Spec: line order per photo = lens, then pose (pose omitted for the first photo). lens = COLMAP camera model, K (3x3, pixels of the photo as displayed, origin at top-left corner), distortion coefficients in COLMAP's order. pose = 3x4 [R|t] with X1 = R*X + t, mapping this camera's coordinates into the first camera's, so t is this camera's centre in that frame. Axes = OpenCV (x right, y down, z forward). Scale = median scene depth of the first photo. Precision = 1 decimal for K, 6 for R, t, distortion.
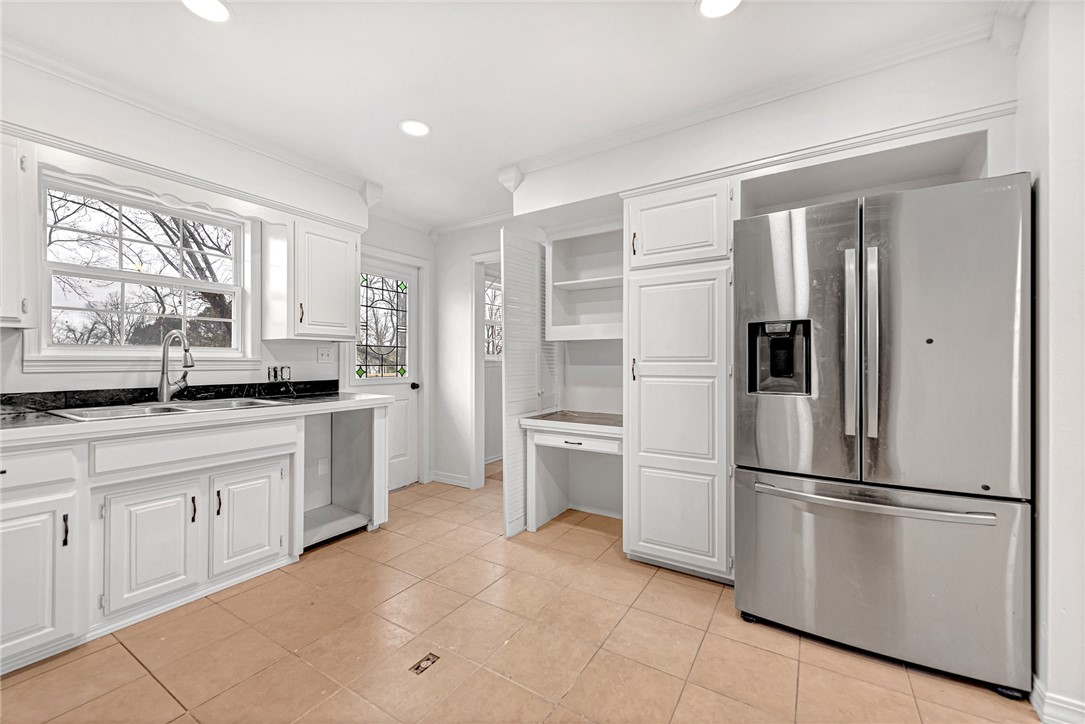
lens RADIAL K [[435.7, 0, 541.1], [0, 435.7, 362.3], [0, 0, 1]] dist [0.007950, -0.001370]
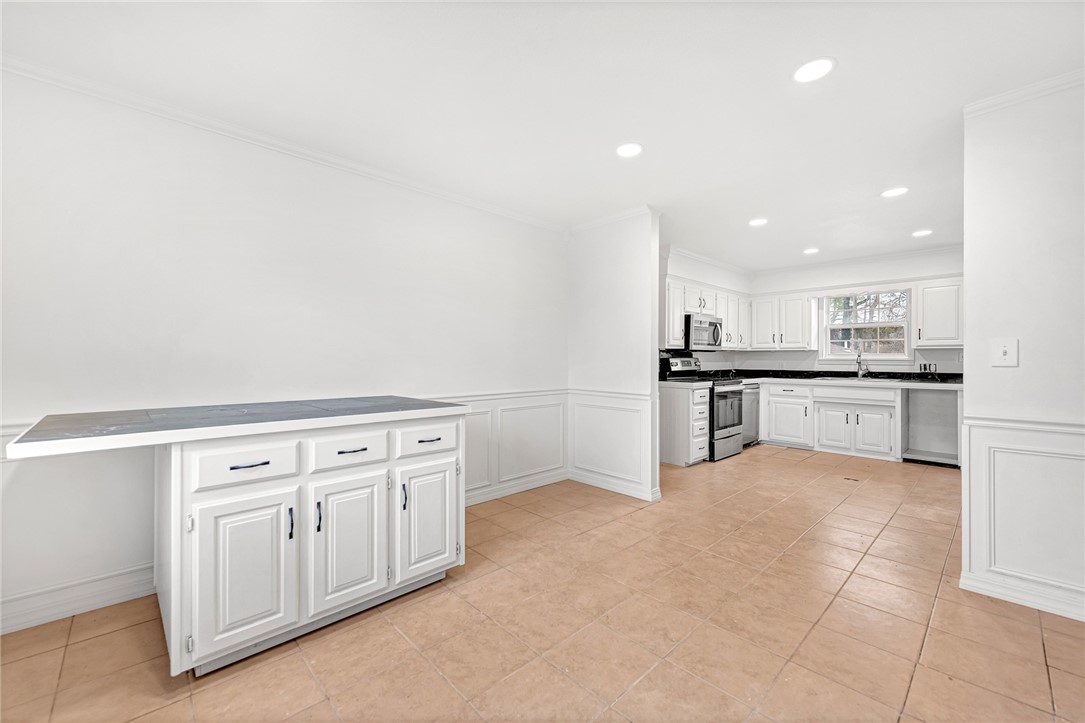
lens RADIAL K [[435.7, 0, 541.8], [0, 435.7, 359.3], [0, 0, 1]] dist [0.007950, -0.001370]
pose [[-0.248794, -0.000480, -0.968556, 1.763481], [-0.003983, 0.999992, 0.000527, -0.003428], [0.968548, 0.003989, -0.248794, -0.074958]]
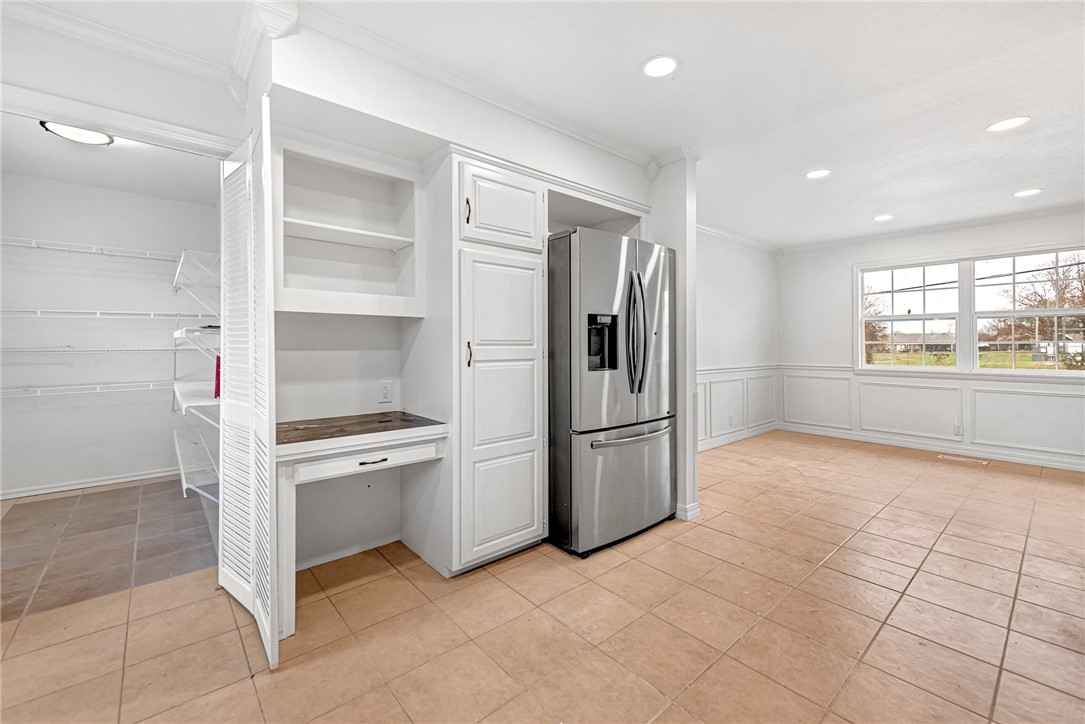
lens RADIAL K [[435.7, 0, 553.5], [0, 435.7, 347.4], [0, 0, 1]] dist [0.007950, -0.001370]
pose [[0.290634, -0.003444, 0.956828, -0.577523], [0.003018, 0.999992, 0.002683, 0.000648], [-0.956830, 0.002108, 0.290642, 0.587262]]
